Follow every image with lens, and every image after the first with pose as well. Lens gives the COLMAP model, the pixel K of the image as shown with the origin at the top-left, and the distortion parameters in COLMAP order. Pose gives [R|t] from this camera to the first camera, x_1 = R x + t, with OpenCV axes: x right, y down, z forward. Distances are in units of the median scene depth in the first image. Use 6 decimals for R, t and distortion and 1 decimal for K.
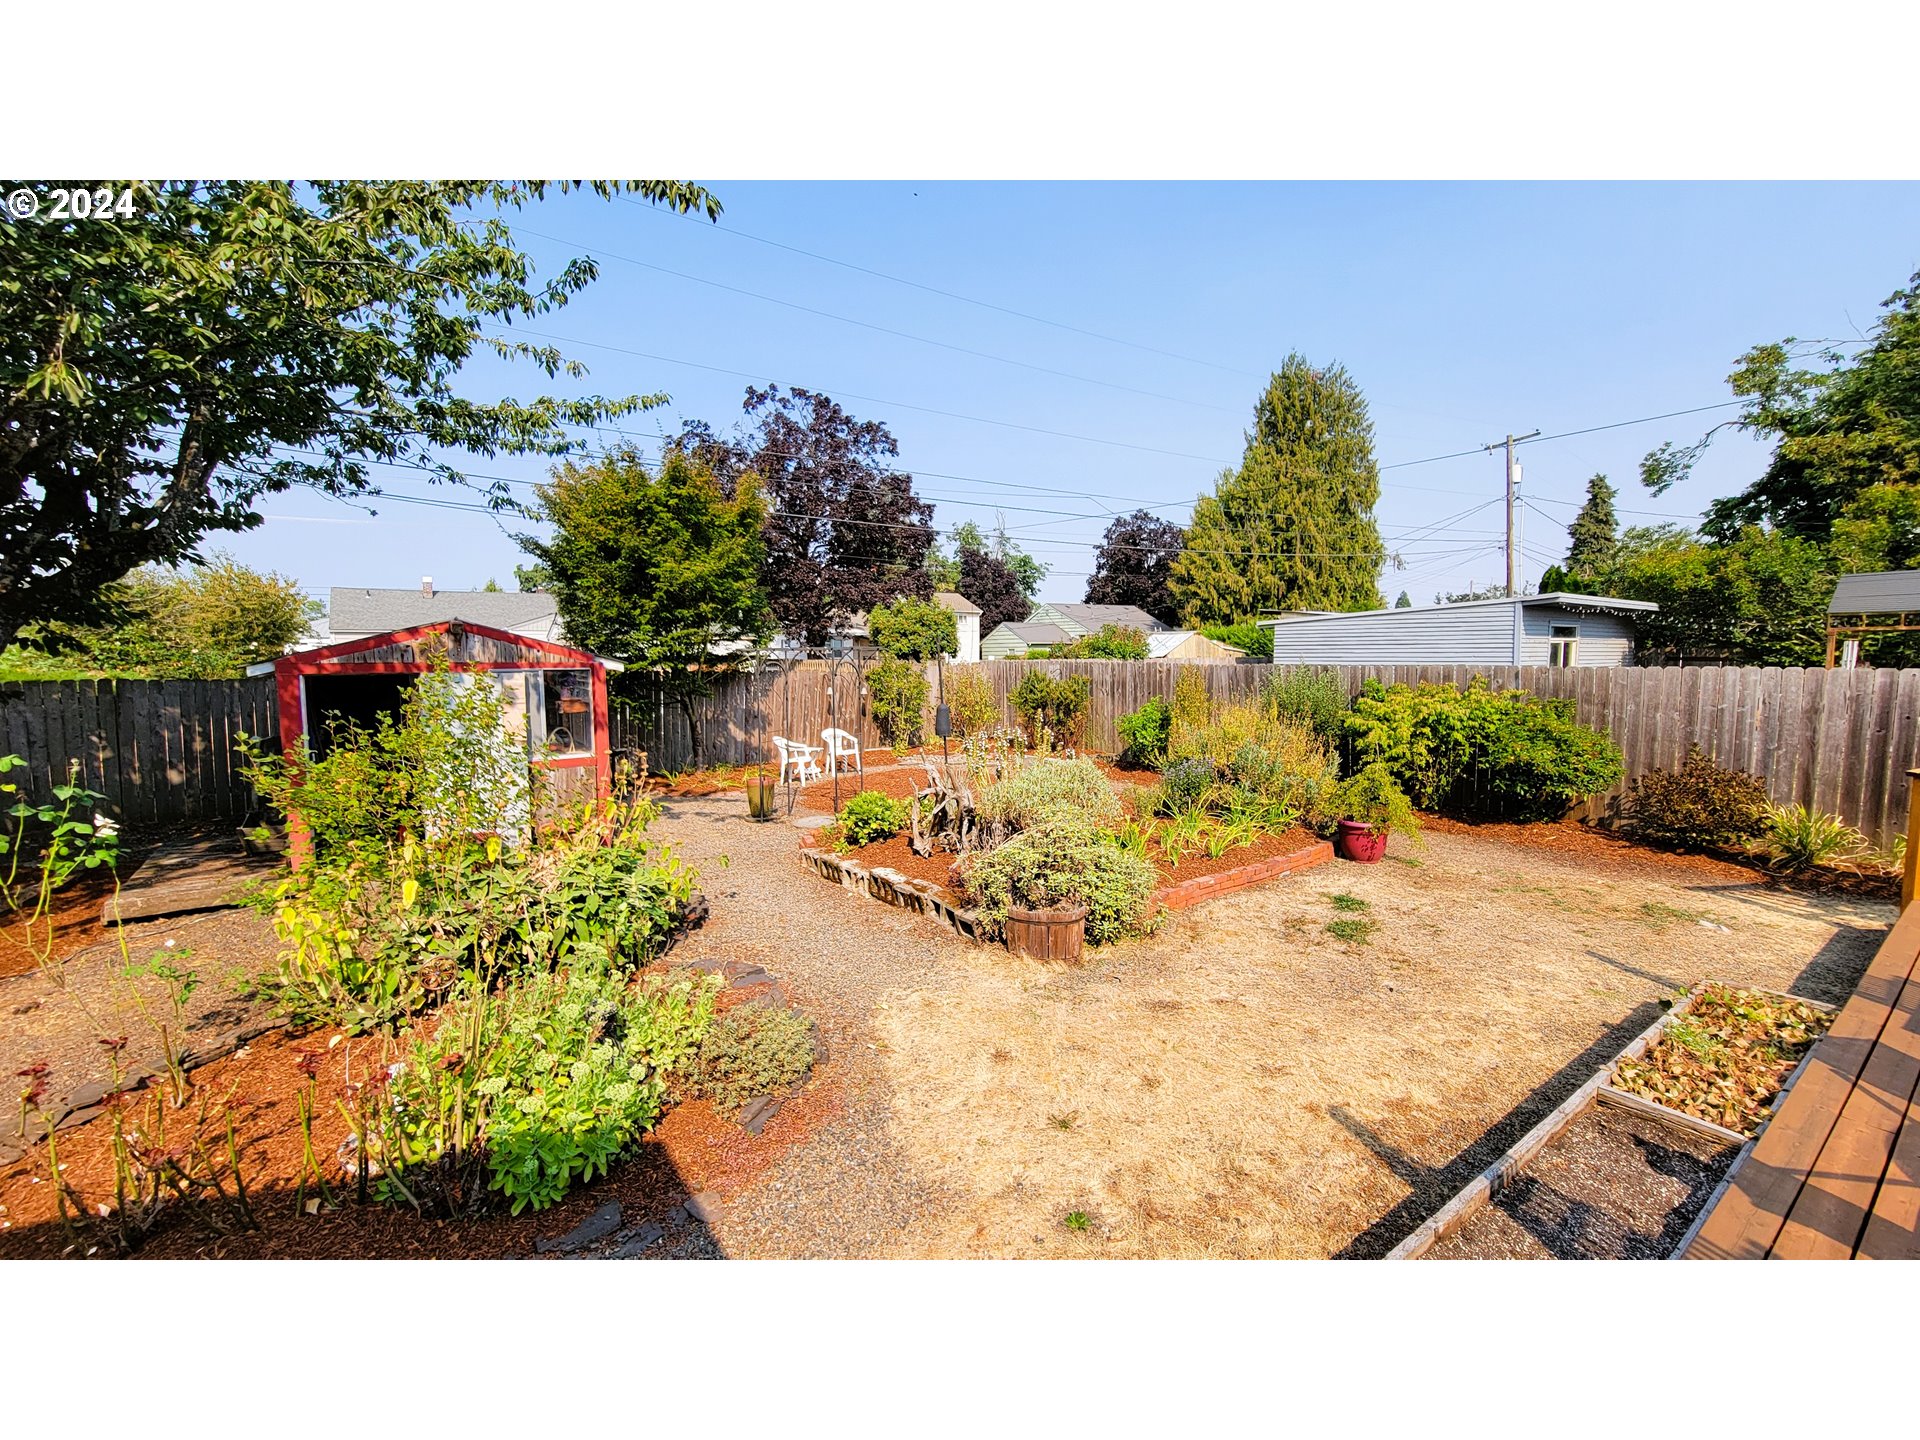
lens RADIAL K [[766.1, 0, 965.3], [0, 766.1, 719.6], [0, 0, 1]] dist [-0.002512, -0.000149]
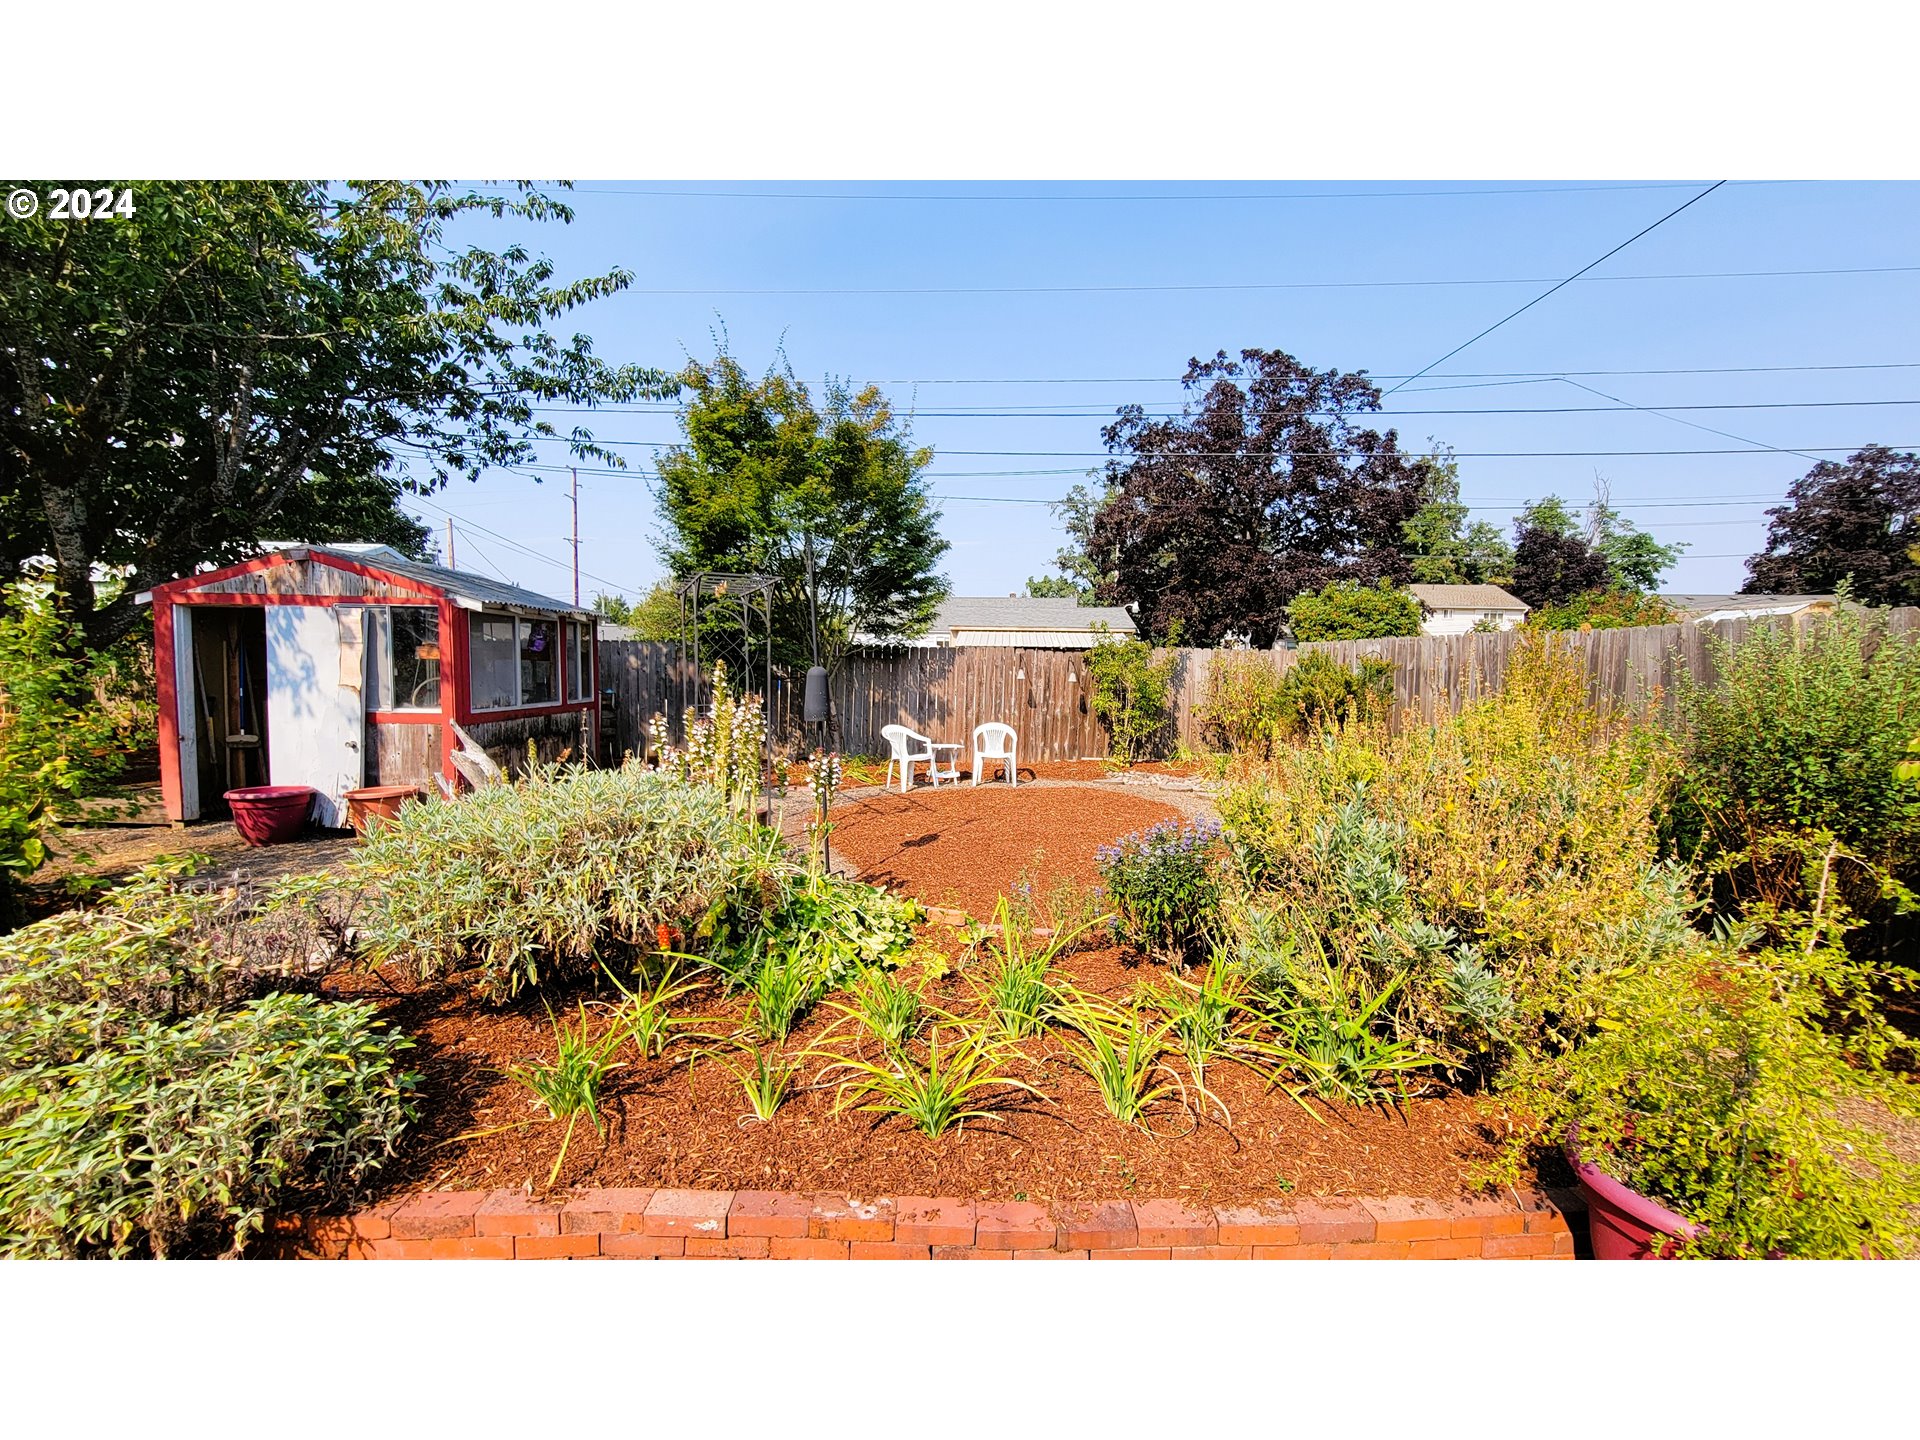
lens RADIAL K [[776.1, 0, 983.9], [0, 776.1, 718.2], [0, 0, 1]] dist [-0.000937, -0.000245]
pose [[0.798861, 0.060642, -0.598451, 0.061727], [-0.071783, 0.997406, 0.005247, 0.000858], [0.597217, 0.038767, 0.801142, 0.087926]]
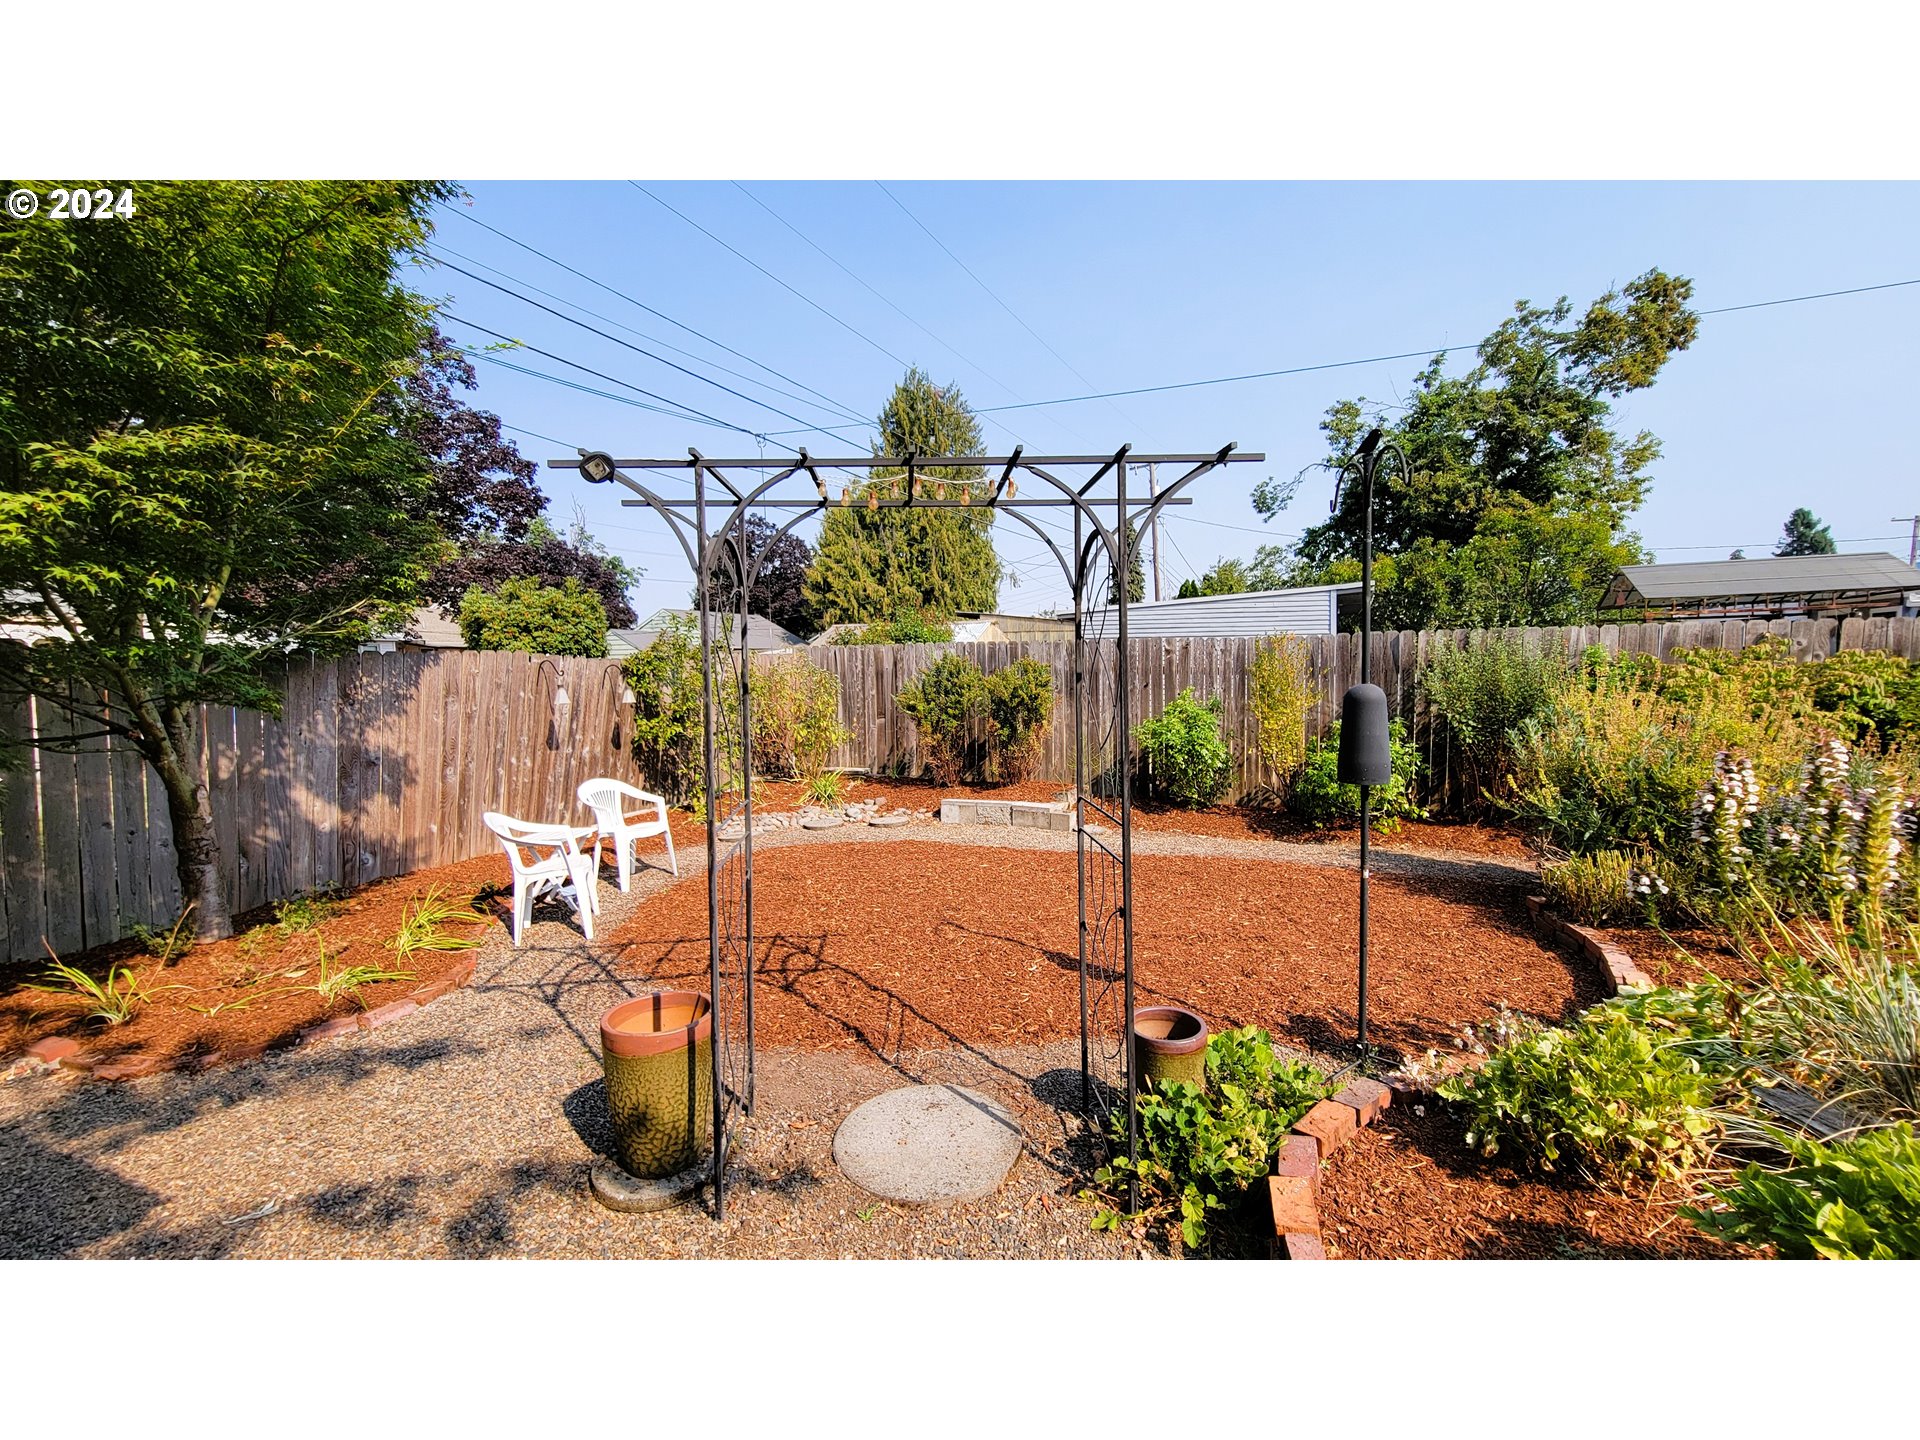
lens RADIAL K [[766.1, 0, 965.3], [0, 766.1, 719.6], [0, 0, 1]] dist [-0.002512, -0.000149]
pose [[0.861149, -0.041667, 0.506642, -0.049021], [0.054228, 0.998478, -0.010057, -0.001539], [-0.505452, 0.036135, 0.862098, 0.116669]]
